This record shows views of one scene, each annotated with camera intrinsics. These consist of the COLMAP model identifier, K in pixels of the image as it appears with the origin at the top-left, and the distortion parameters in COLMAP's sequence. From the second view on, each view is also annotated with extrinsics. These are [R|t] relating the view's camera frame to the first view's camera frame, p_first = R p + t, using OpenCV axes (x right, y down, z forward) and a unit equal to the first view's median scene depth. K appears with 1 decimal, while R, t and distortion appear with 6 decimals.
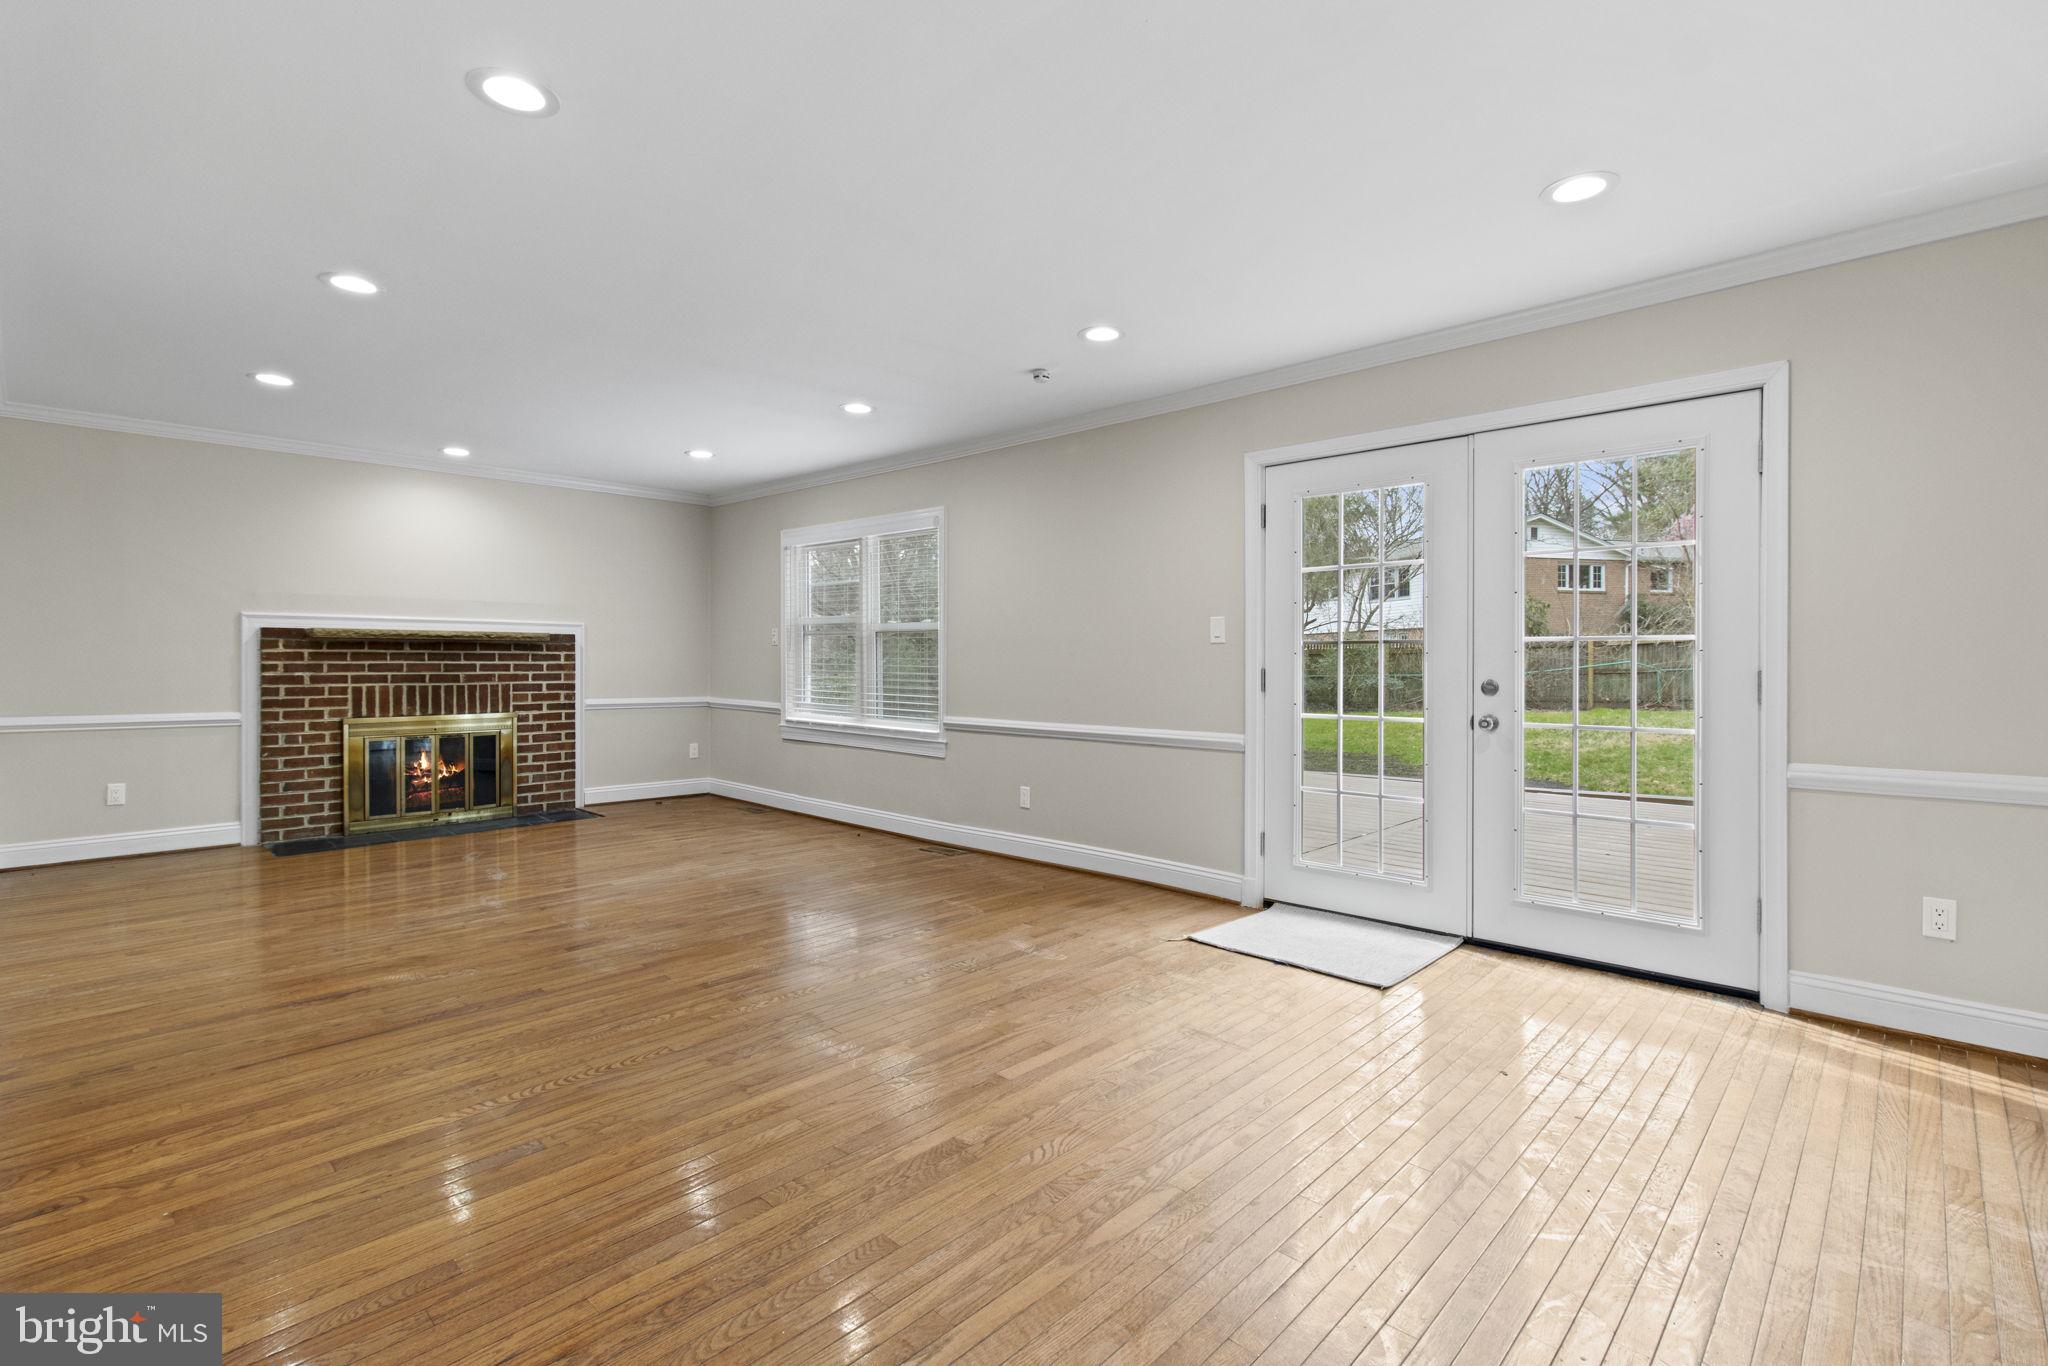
lens RADIAL K [[945.8, 0, 1027.3], [0, 945.8, 664.4], [0, 0, 1]] dist [-0.002766, 0.000036]
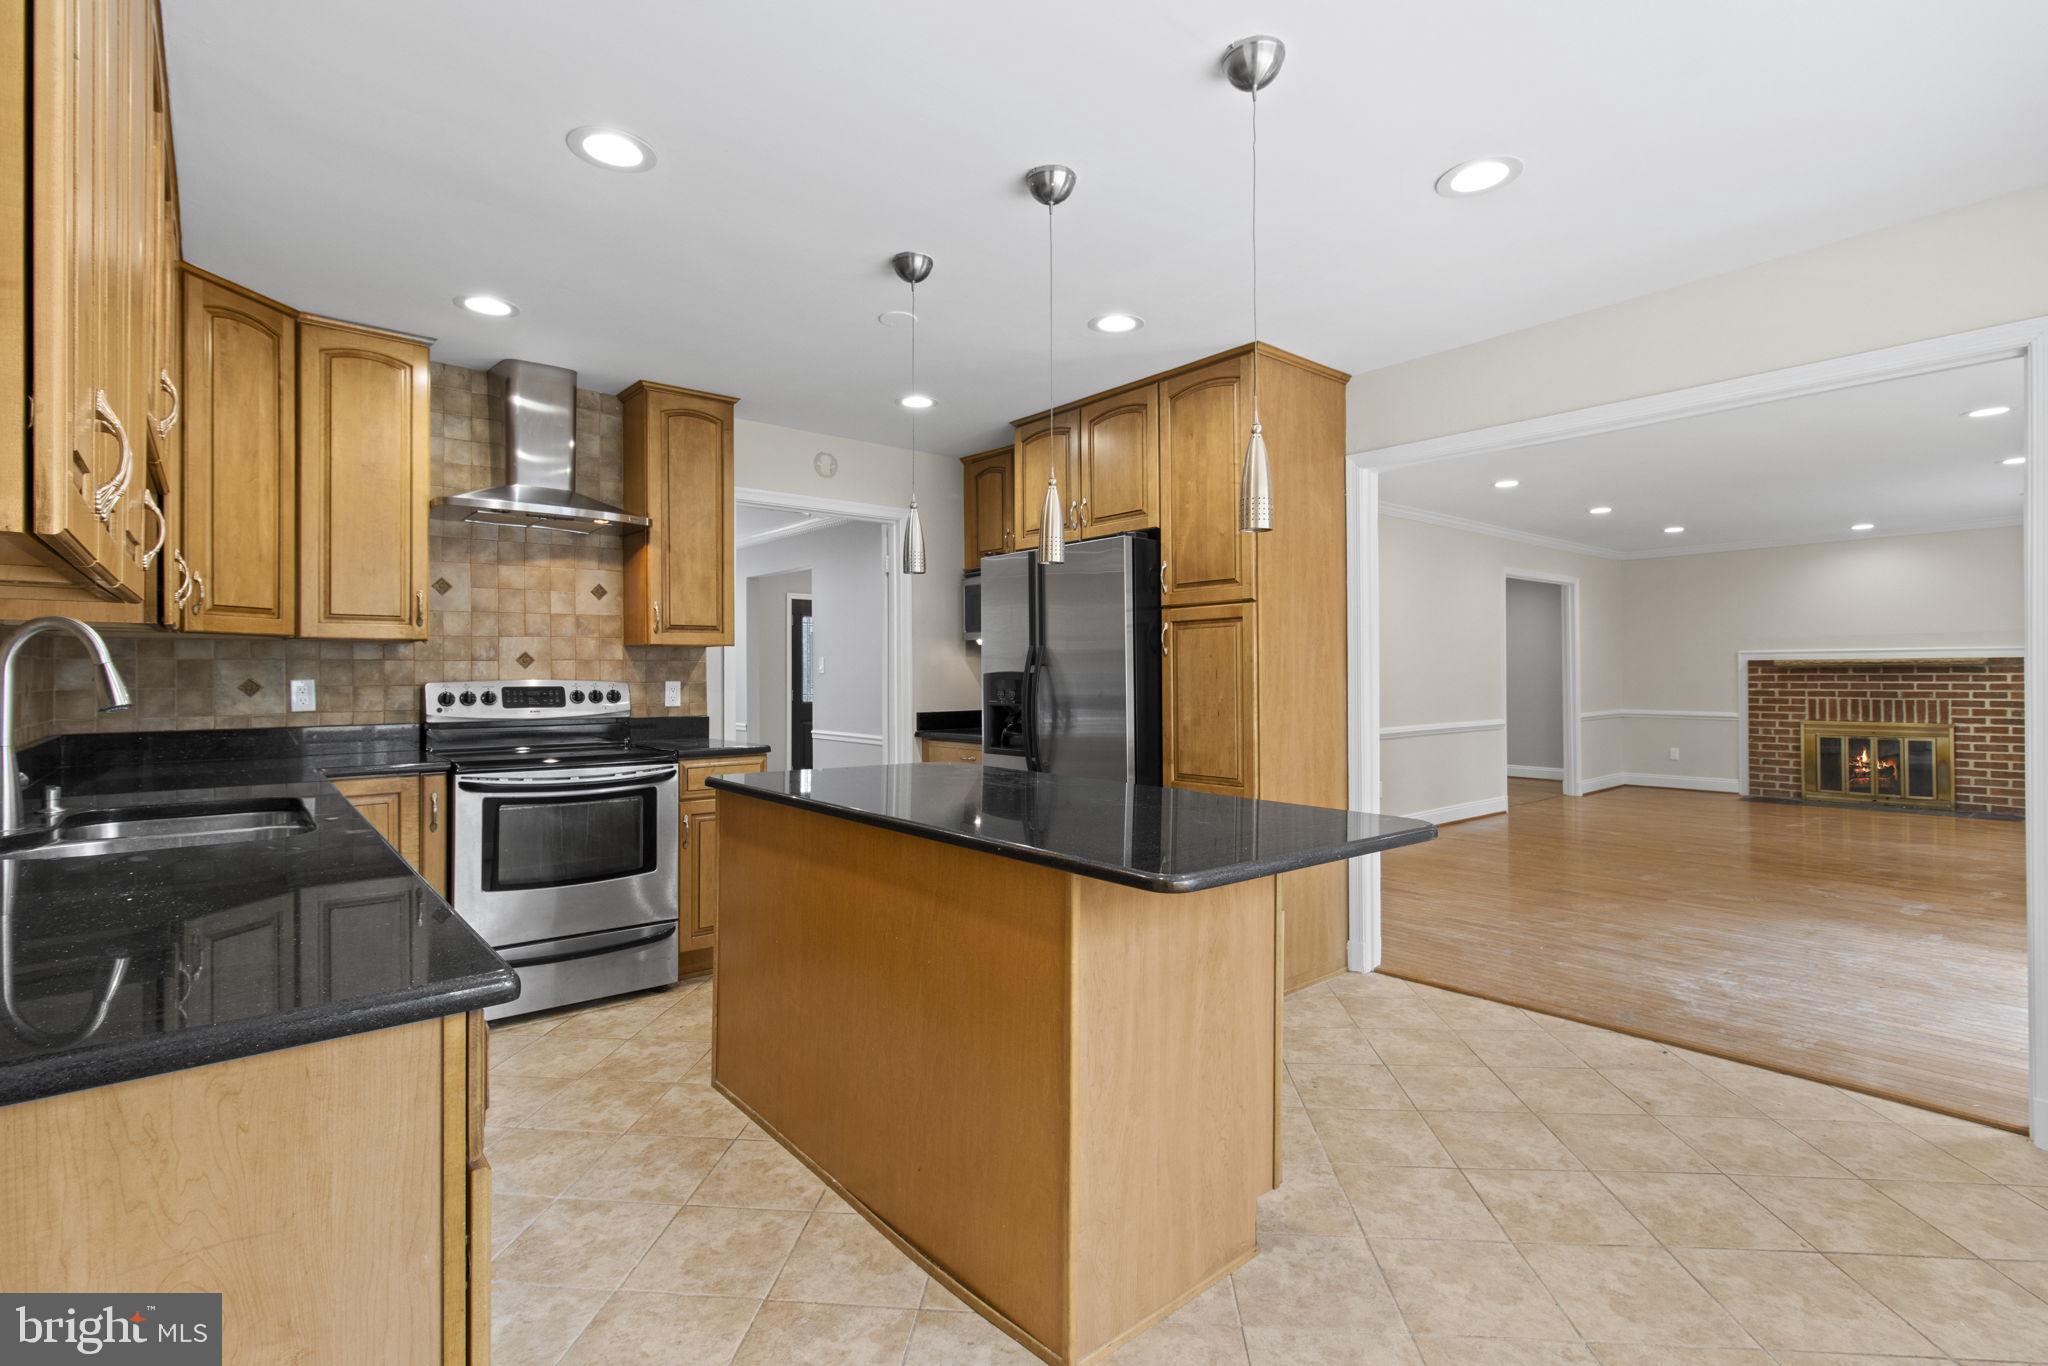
lens RADIAL K [[944.1, 0, 1016.7], [0, 944.1, 670.0], [0, 0, 1]] dist [0.000770, 0.000026]
pose [[-0.123379, -0.003994, -0.992352, 0.891437], [0.004246, 0.999981, -0.004553, -0.019521], [0.992350, -0.004775, -0.123360, -0.035400]]
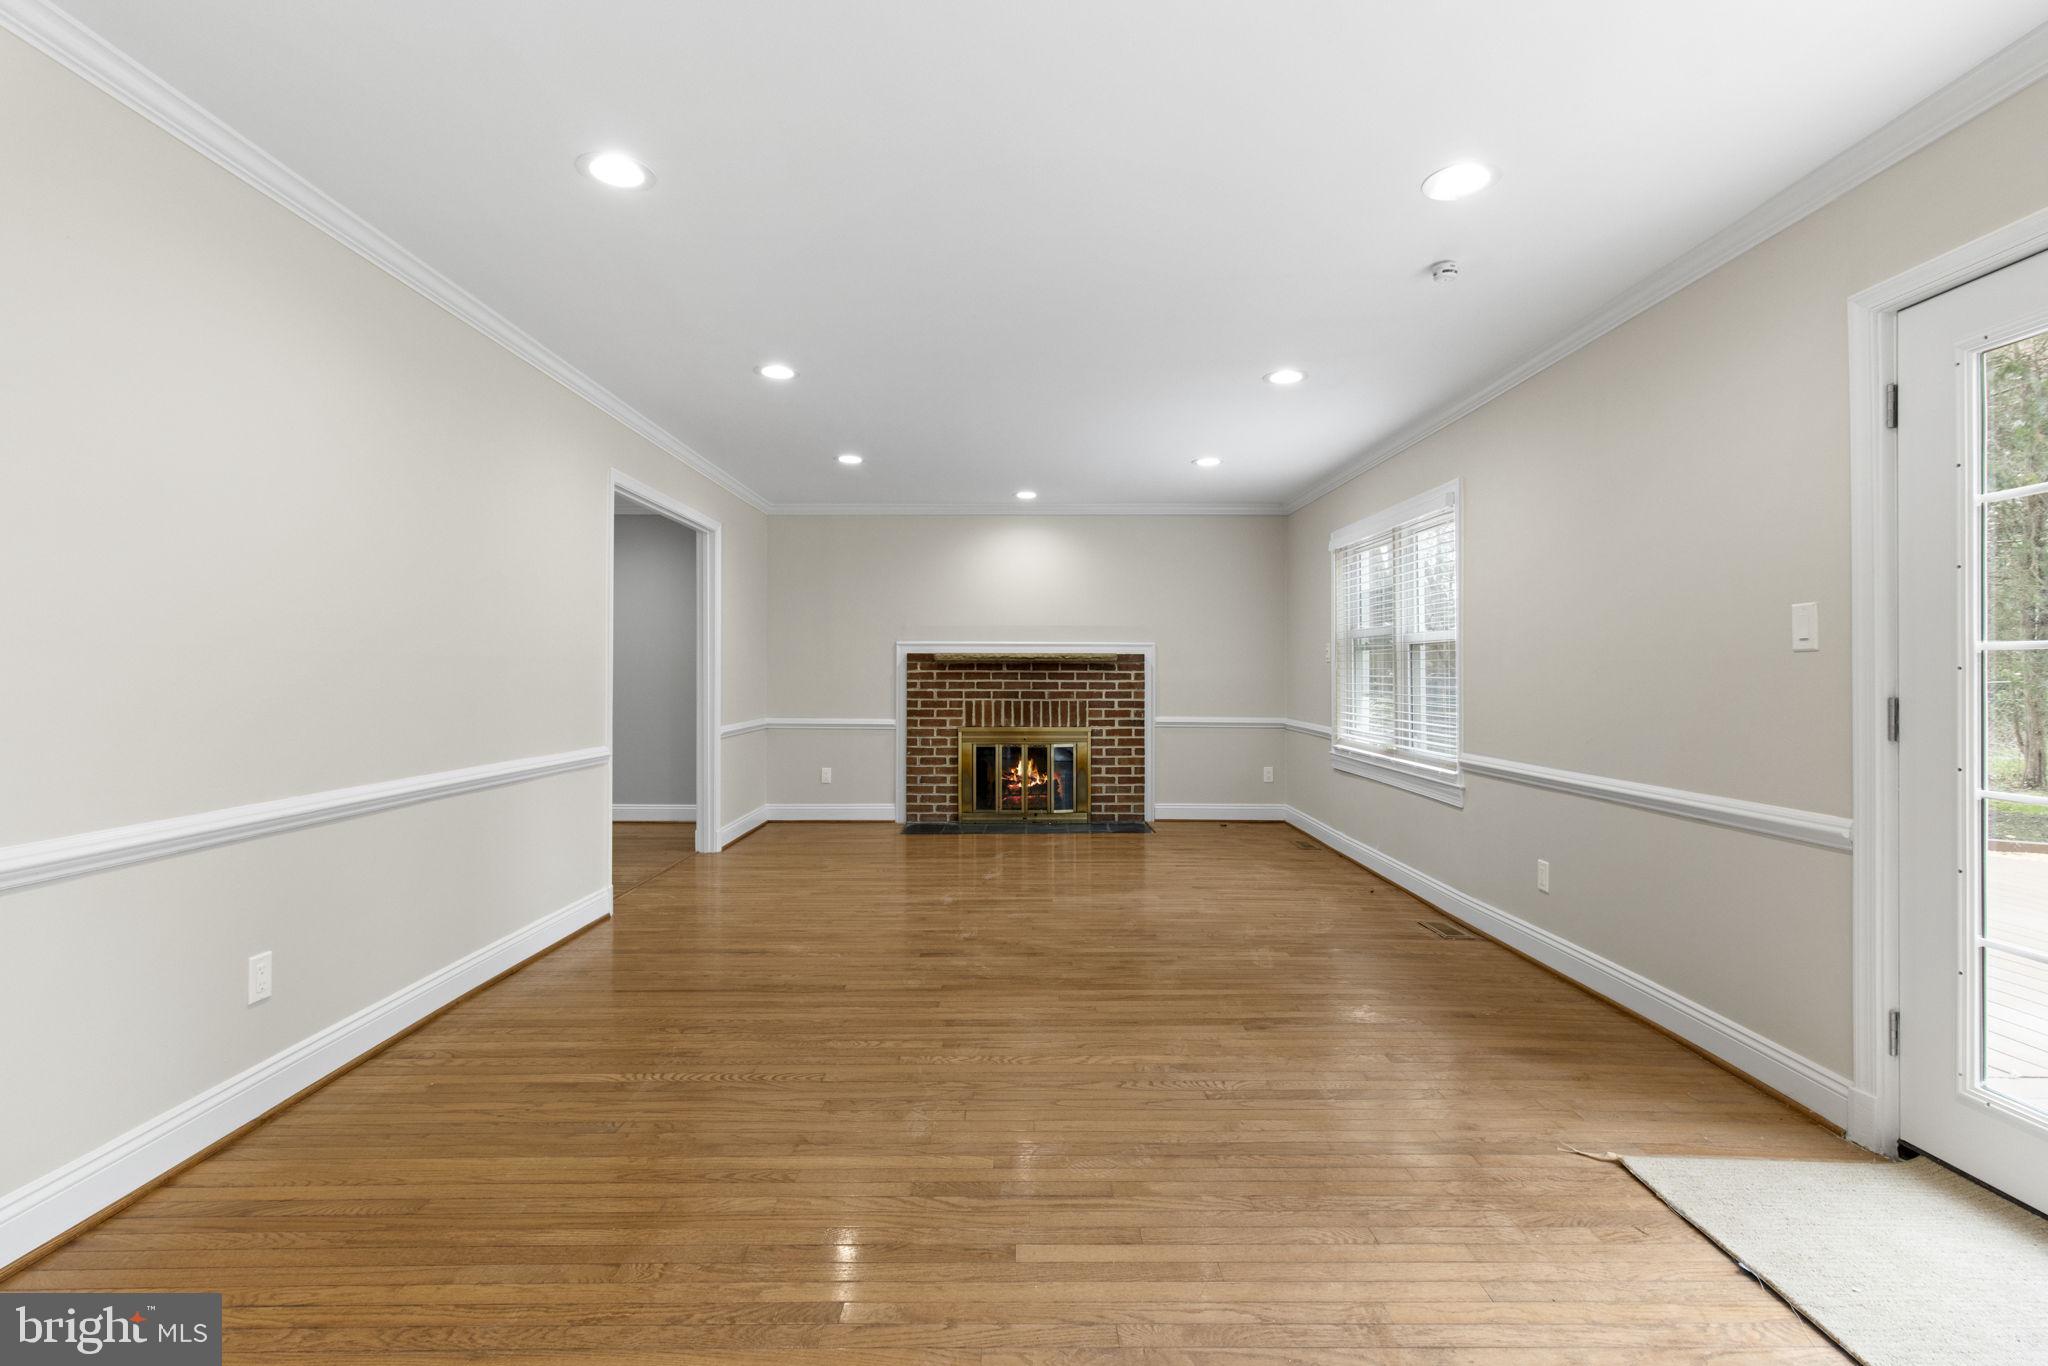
lens RADIAL K [[951.6, 0, 1023.5], [0, 951.6, 673.5], [0, 0, 1]] dist [-0.001195, 0.000217]
pose [[0.689426, -0.003560, -0.724348, 0.220490], [-0.003178, 0.999963, -0.007939, -0.001951], [0.724350, 0.007775, 0.689389, 0.214236]]
